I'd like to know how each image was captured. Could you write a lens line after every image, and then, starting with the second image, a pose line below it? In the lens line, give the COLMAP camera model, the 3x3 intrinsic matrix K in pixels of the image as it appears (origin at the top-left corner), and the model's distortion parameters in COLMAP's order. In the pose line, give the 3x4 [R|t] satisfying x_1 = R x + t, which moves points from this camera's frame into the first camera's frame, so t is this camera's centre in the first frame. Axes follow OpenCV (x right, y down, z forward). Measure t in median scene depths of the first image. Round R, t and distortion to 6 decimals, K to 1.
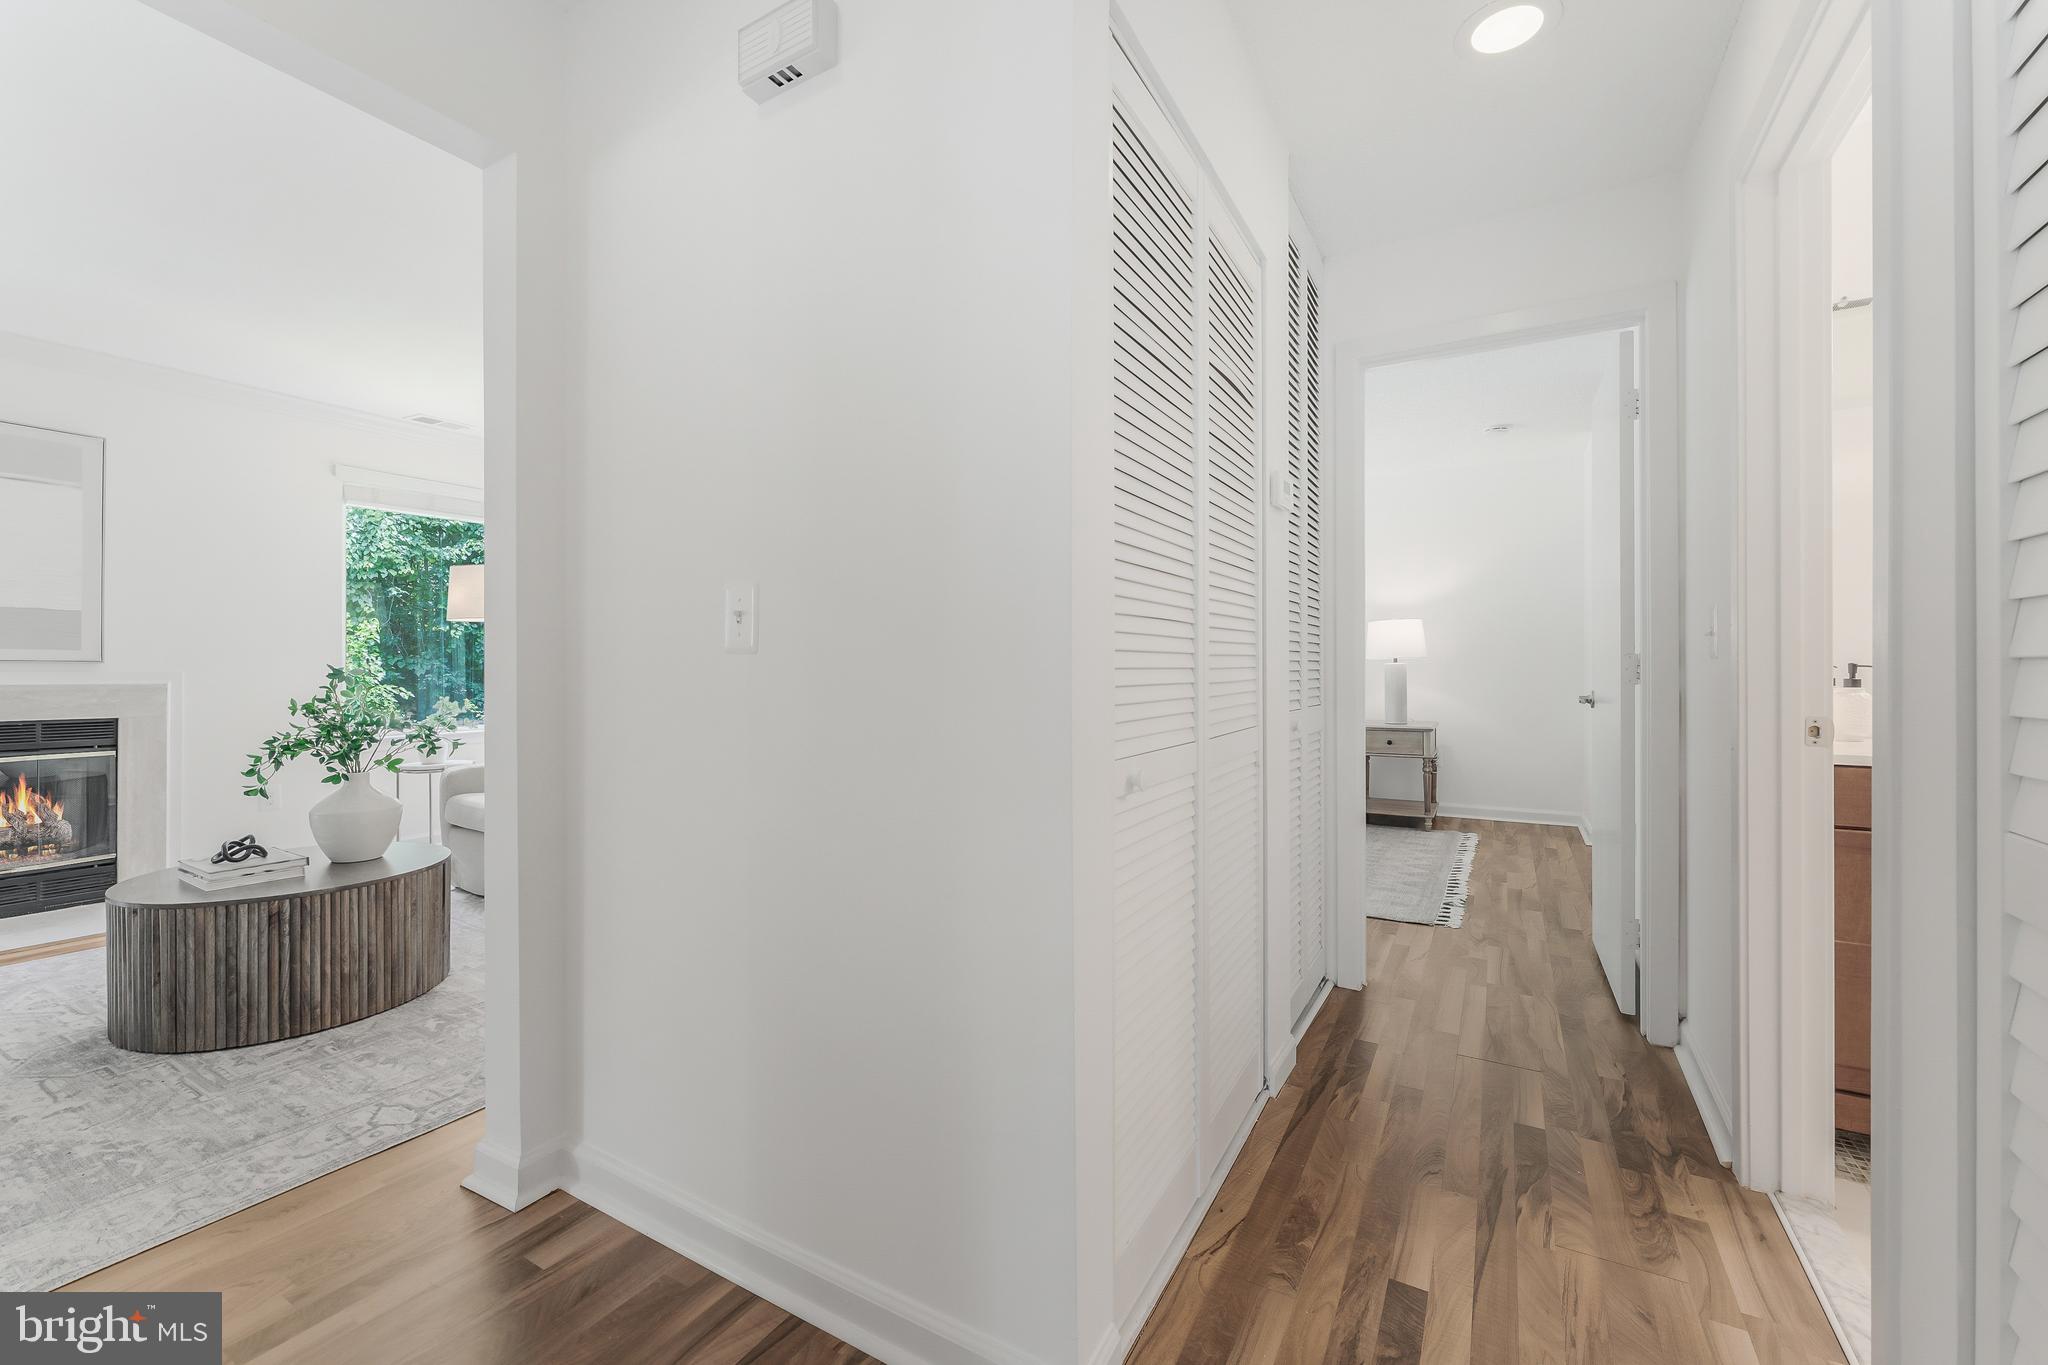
lens RADIAL K [[824.5, 0, 1031.6], [0, 824.5, 668.3], [0, 0, 1]] dist [0.000189, -0.000202]
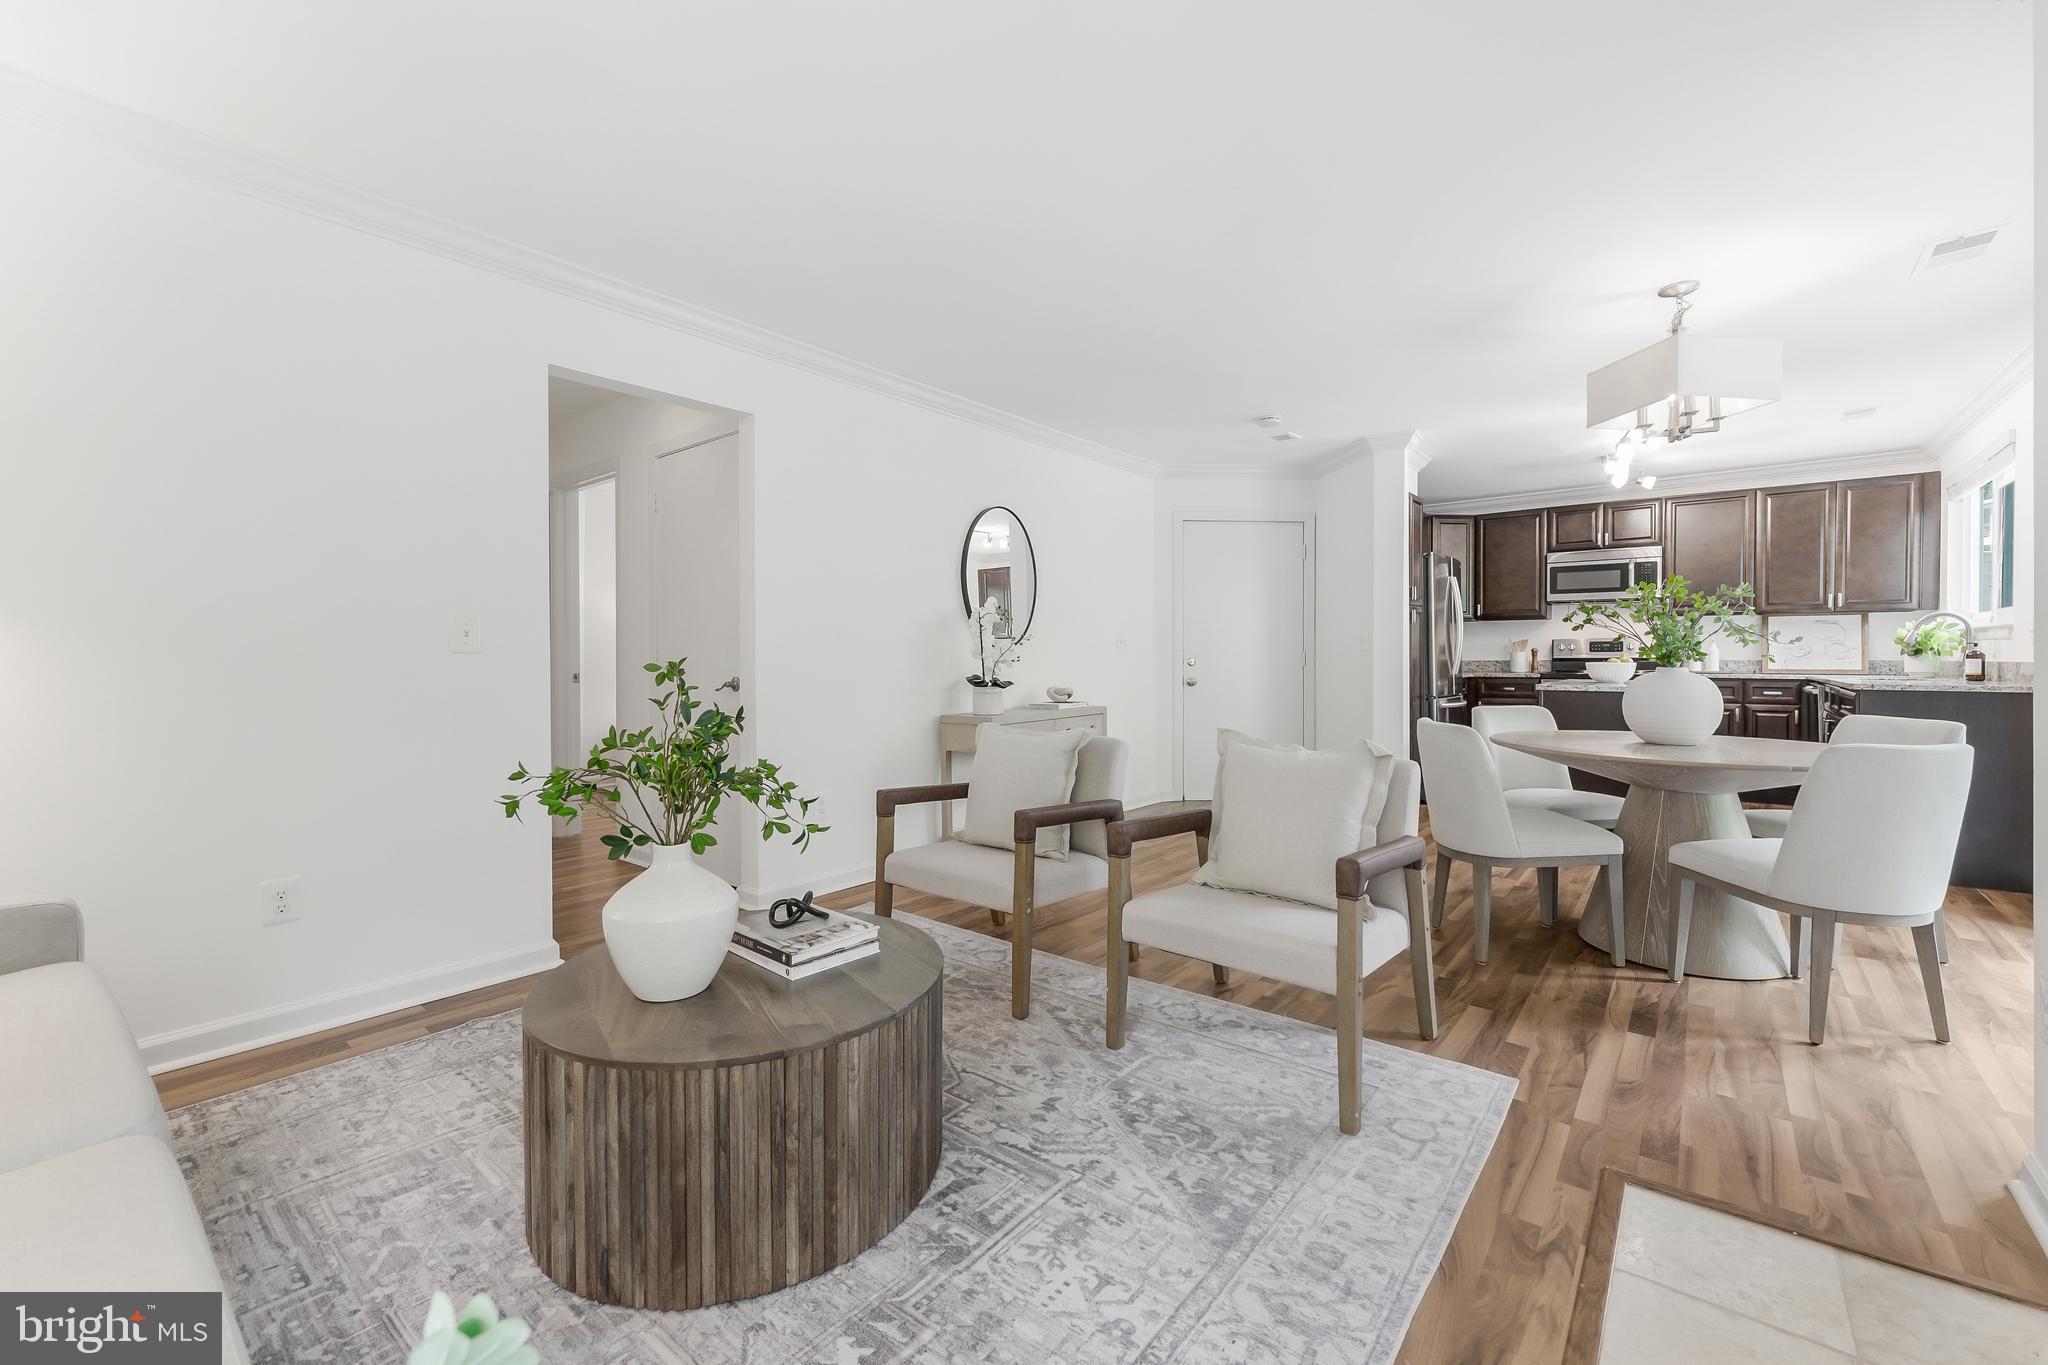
lens RADIAL K [[833.8, 0, 1029.6], [0, 833.8, 664.3], [0, 0, 1]] dist [0.000408, -0.000168]
pose [[-0.986692, 0.000735, 0.162599, -1.252417], [0.002175, 0.999960, 0.008680, -0.004732], [-0.162586, 0.008918, -0.986654, 1.659400]]
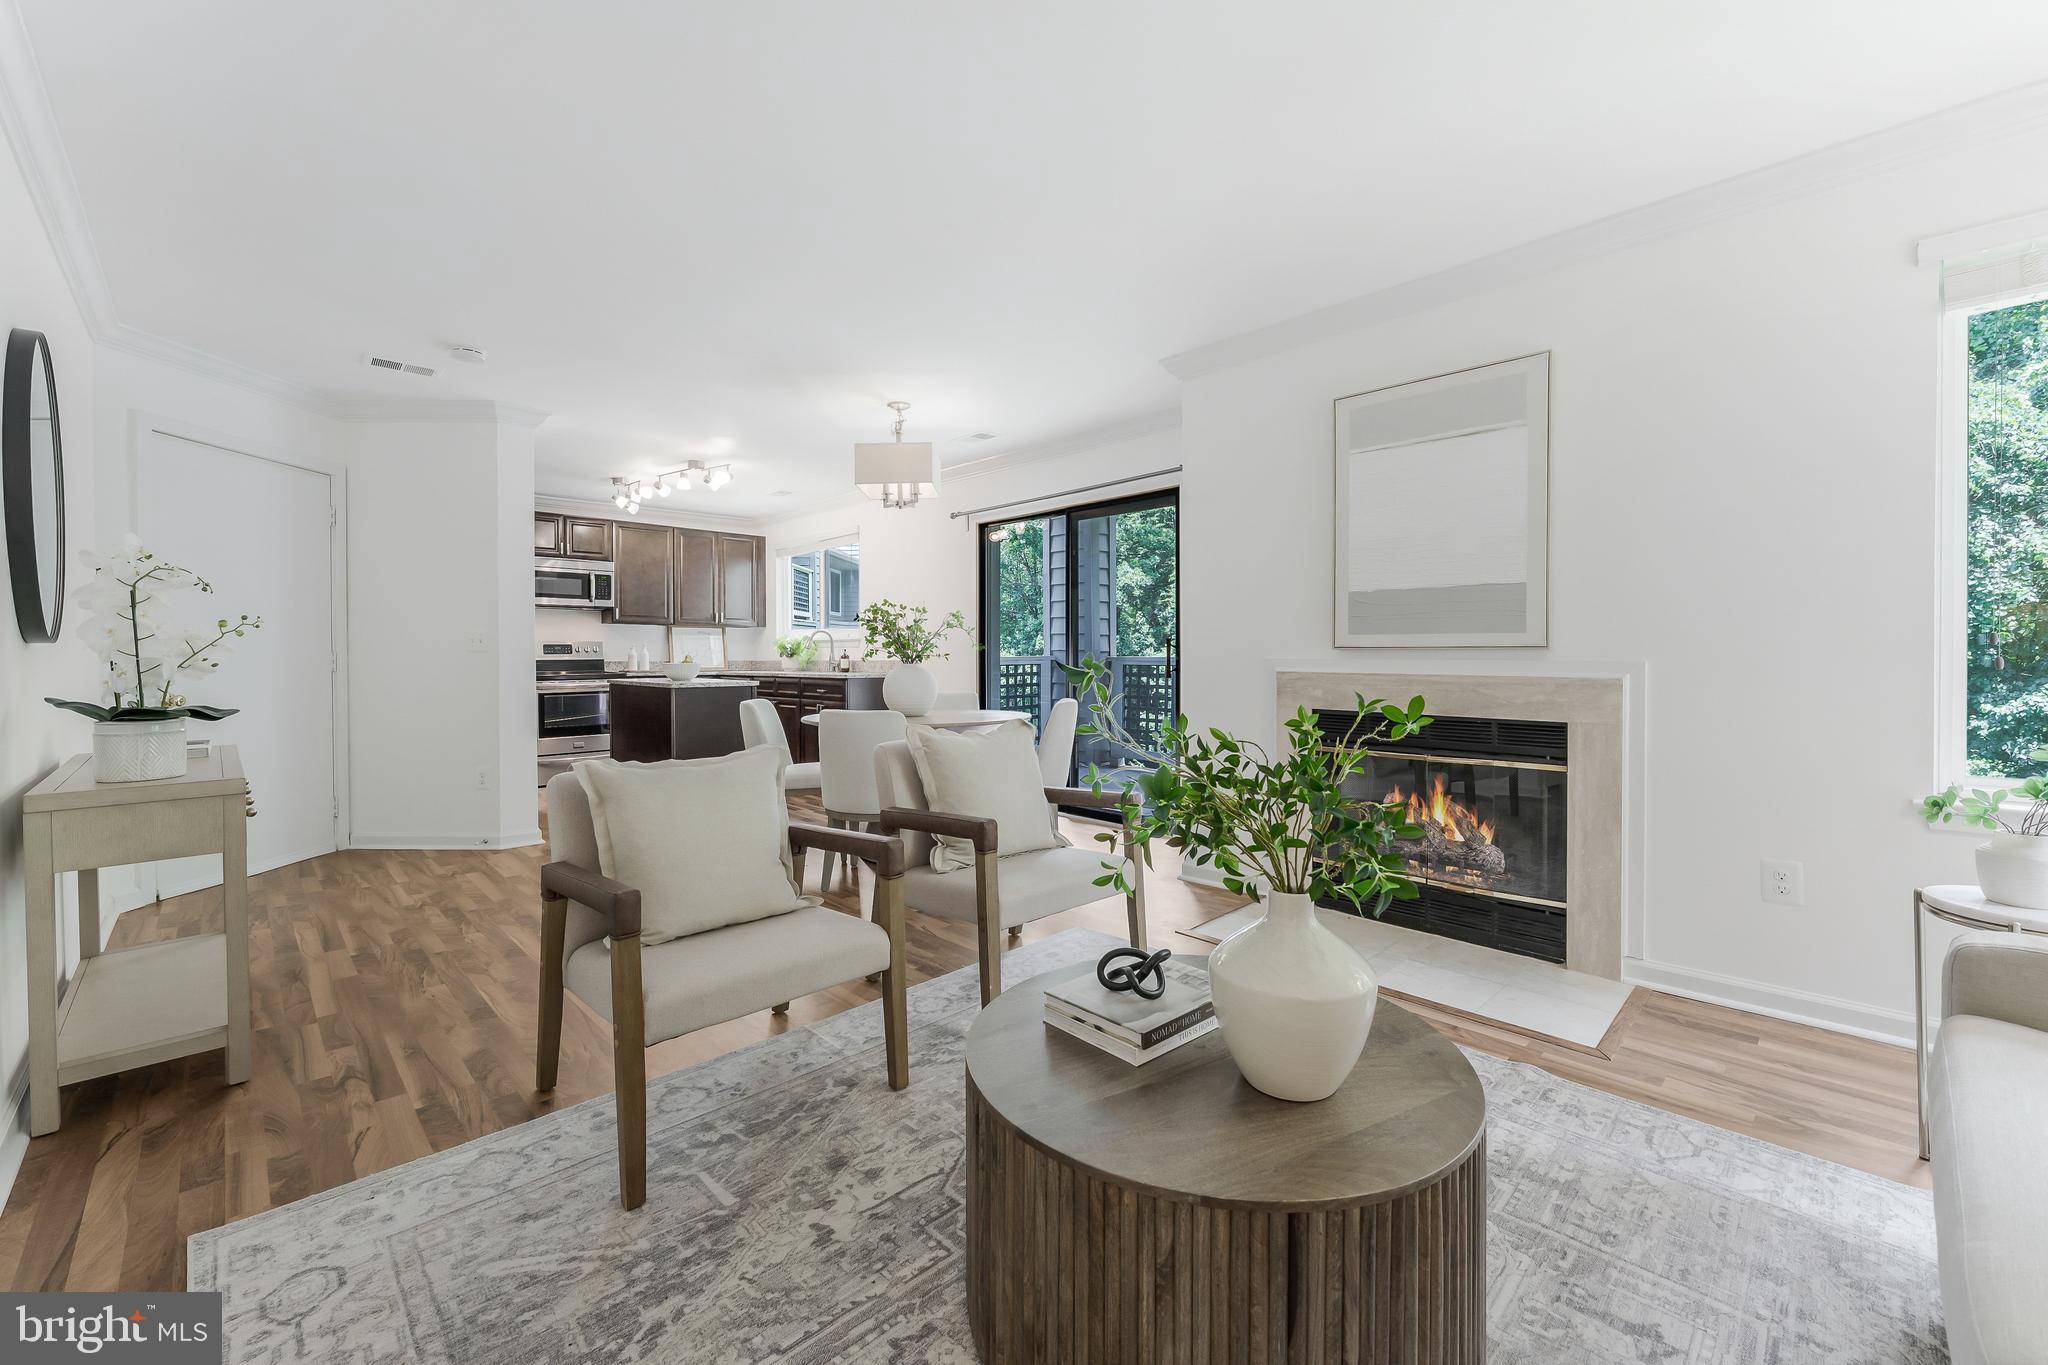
lens RADIAL K [[831.2, 0, 1030.3], [0, 831.2, 664.7], [0, 0, 1]] dist [0.000880, -0.000128]
pose [[-0.276385, 0.011911, -0.960973, -0.365299], [0.005376, 0.999927, 0.010848, -0.003602], [0.961032, -0.002168, -0.276429, 1.065458]]
